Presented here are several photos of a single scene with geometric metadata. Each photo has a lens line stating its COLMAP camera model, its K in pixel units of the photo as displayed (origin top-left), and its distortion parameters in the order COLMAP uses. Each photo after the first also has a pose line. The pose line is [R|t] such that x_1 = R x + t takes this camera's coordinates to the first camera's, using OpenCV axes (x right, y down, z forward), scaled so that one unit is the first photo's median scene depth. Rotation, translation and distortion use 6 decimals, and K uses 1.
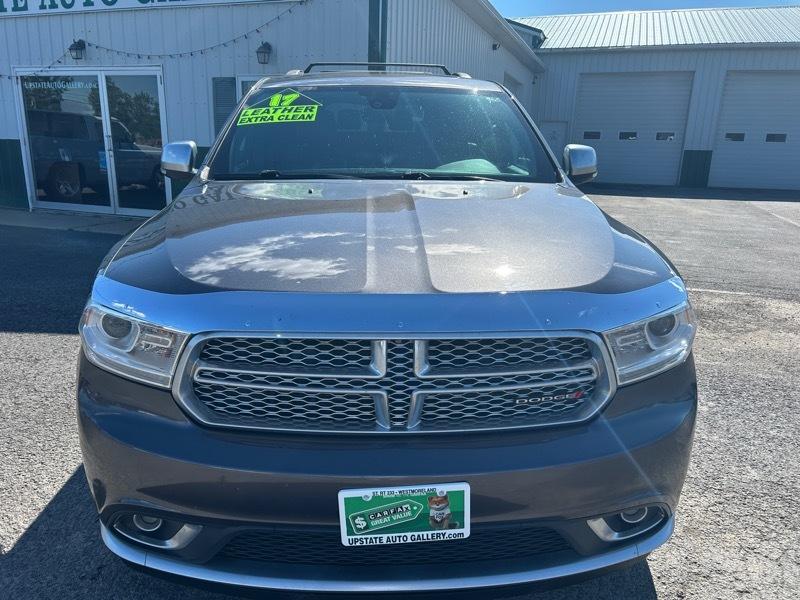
lens RADIAL K [[600.2, 0, 392.1], [0, 600.2, 307.1], [0, 0, 1]] dist [0.056774, -0.057190]
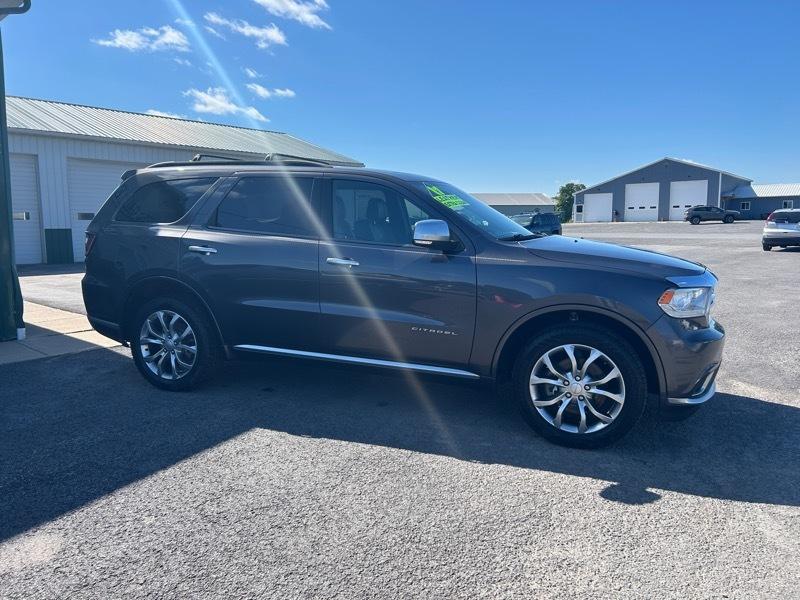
lens RADIAL K [[600.2, 0, 400.3], [0, 600.2, 306.9], [0, 0, 1]] dist [0.056774, -0.057190]
pose [[0.389062, -0.144517, 0.909805, -1.834270], [0.257751, 0.965250, 0.043102, -0.187708], [-0.884418, 0.217734, 0.412791, 0.655802]]
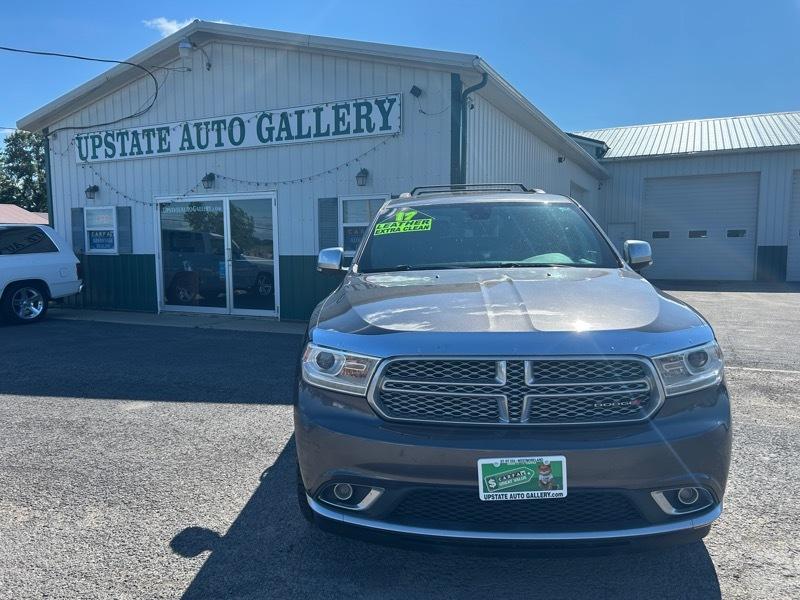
lens RADIAL K [[600.2, 0, 392.9], [0, 600.2, 305.7], [0, 0, 1]] dist [0.056774, -0.057190]
pose [[0.993392, -0.019043, -0.113178, -0.070375], [-0.000687, 0.985134, -0.171786, 0.104821], [0.114767, 0.170729, 0.978611, -0.343325]]
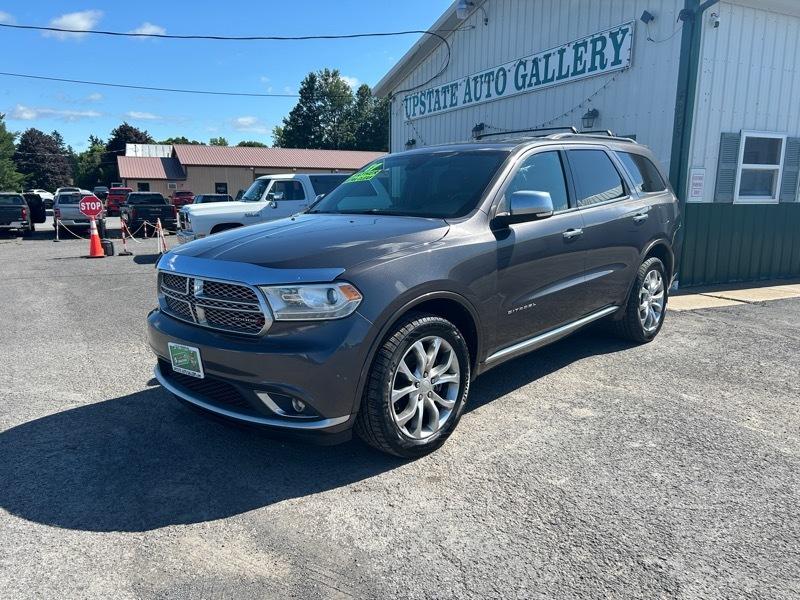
lens RADIAL K [[600.2, 0, 394.5], [0, 600.2, 300.0], [0, 0, 1]] dist [0.056774, -0.057190]
pose [[0.709461, 0.105529, -0.696799, 1.169076], [-0.176932, 0.983730, -0.031164, 0.042812], [0.682173, 0.145396, 0.716590, -0.029130]]
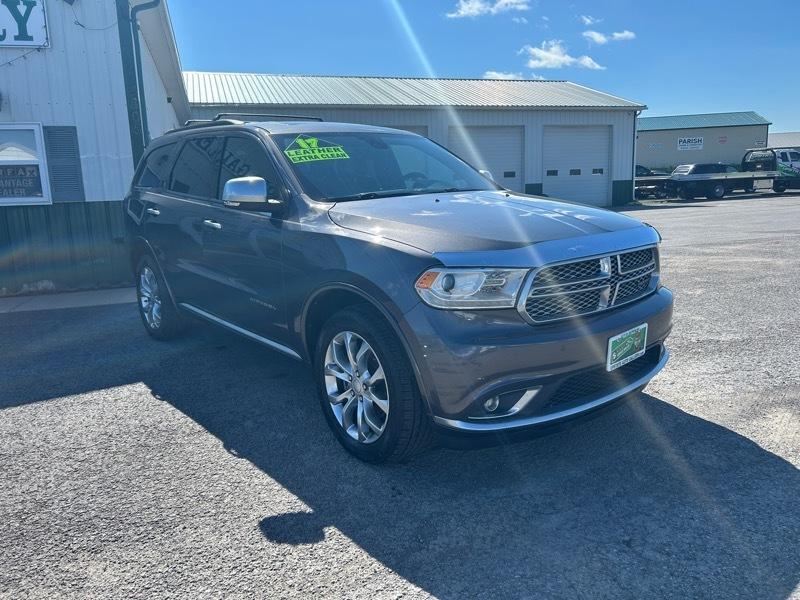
lens RADIAL K [[600.2, 0, 401.3], [0, 600.2, 292.1], [0, 0, 1]] dist [0.056774, -0.057190]
pose [[0.796624, -0.150162, 0.585527, -0.963714], [0.209045, 0.977323, -0.033770, 0.052714], [-0.567178, 0.149303, 0.809949, -0.098617]]
